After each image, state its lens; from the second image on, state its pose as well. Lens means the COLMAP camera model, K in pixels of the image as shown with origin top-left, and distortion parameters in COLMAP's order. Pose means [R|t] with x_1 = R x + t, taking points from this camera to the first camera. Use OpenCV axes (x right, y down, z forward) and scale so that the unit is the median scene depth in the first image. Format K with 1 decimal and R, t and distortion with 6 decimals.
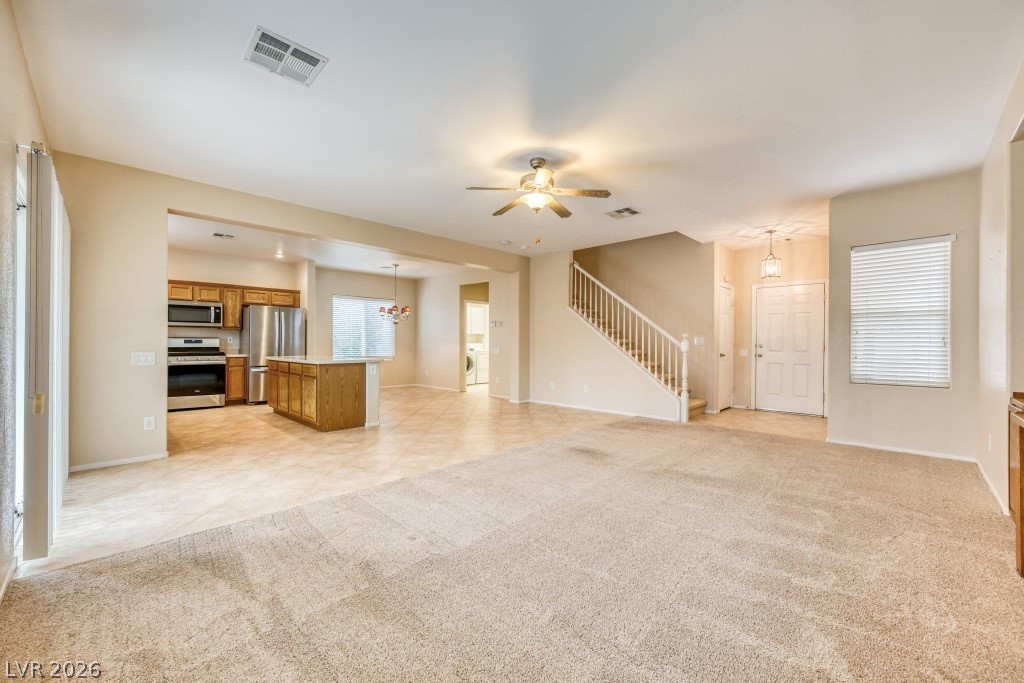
lens RADIAL K [[399.2, 0, 512.1], [0, 399.2, 341.3], [0, 0, 1]] dist [-0.003803, 0.001410]
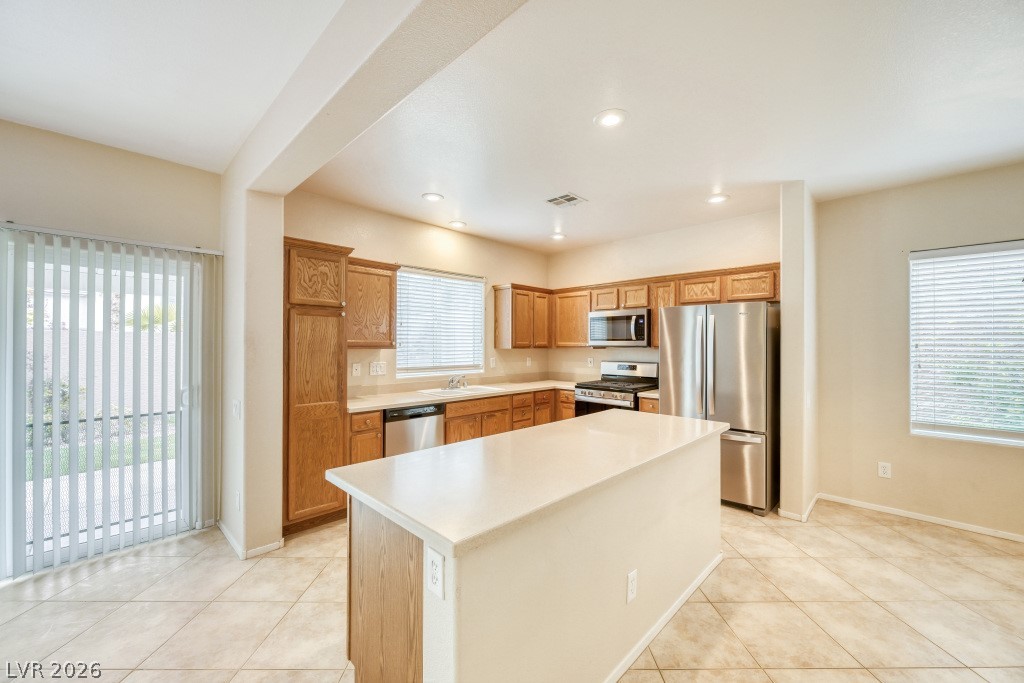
lens RADIAL K [[399.2, 0, 516.0], [0, 399.2, 342.6], [0, 0, 1]] dist [-0.003803, 0.001410]
pose [[0.010272, -0.006760, -0.999924, -0.104803], [-0.001037, 0.999977, -0.006771, -0.037510], [0.999947, 0.001107, 0.010265, 0.791841]]
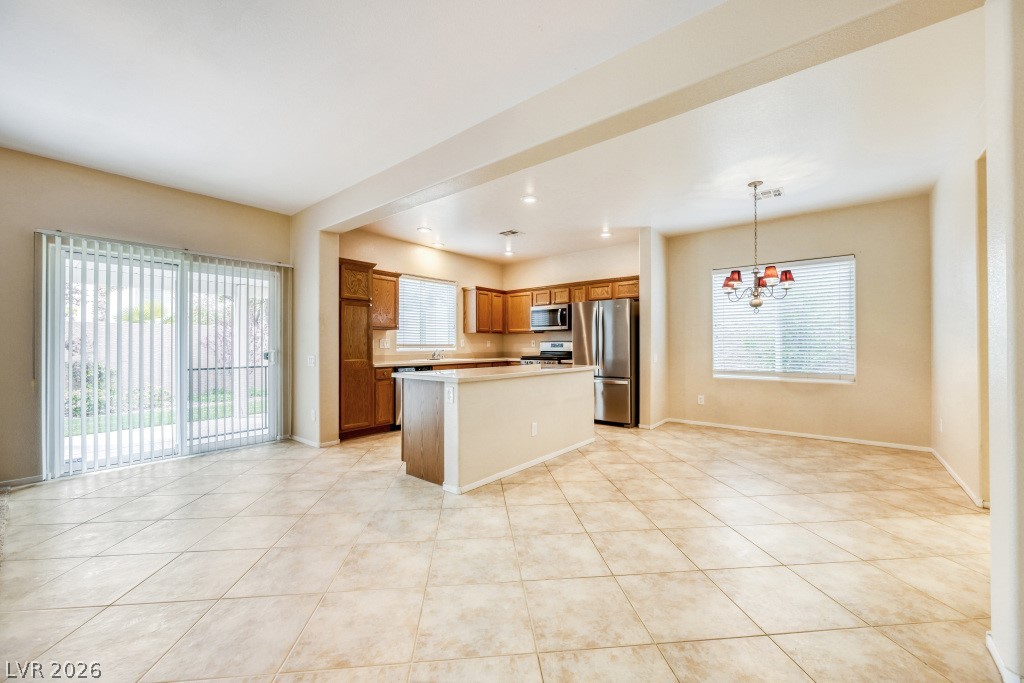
lens RADIAL K [[399.2, 0, 513.5], [0, 399.2, 343.6], [0, 0, 1]] dist [-0.003803, 0.001410]
pose [[0.096505, -0.006752, -0.995310, 0.181365], [0.003781, 0.999972, -0.006417, 0.002150], [0.995325, -0.003144, 0.096528, 0.788194]]
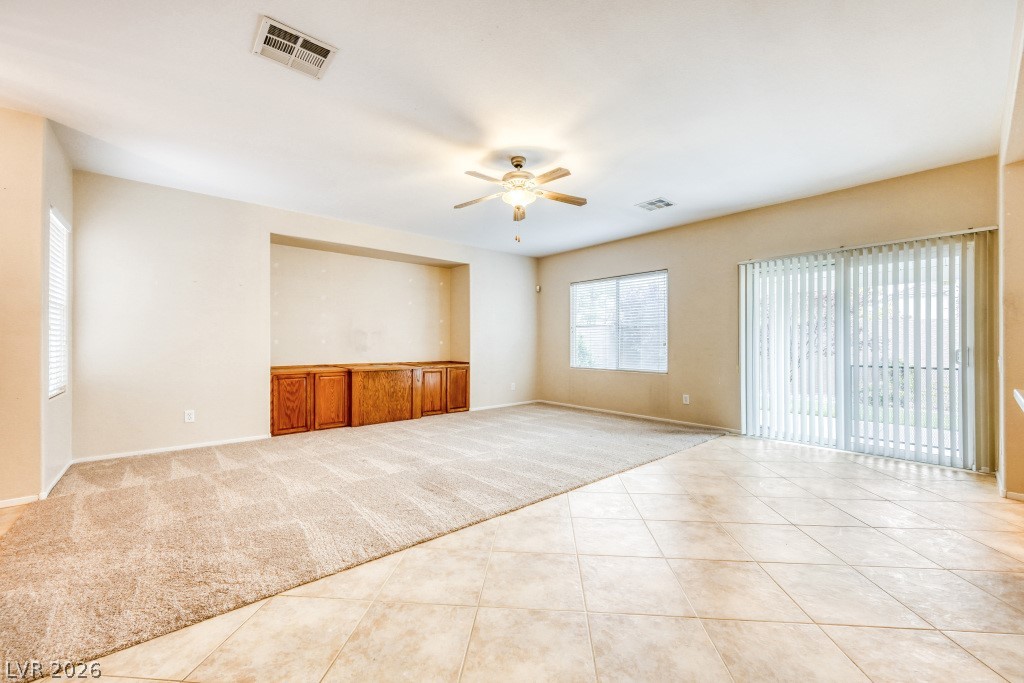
lens RADIAL K [[399.2, 0, 512.5], [0, 399.2, 343.9], [0, 0, 1]] dist [-0.003803, 0.001410]
pose [[-0.997115, -0.003949, 0.075802, -0.001511], [-0.003778, 0.999990, 0.002399, 0.003249], [-0.075810, 0.002105, -0.997120, 0.996683]]
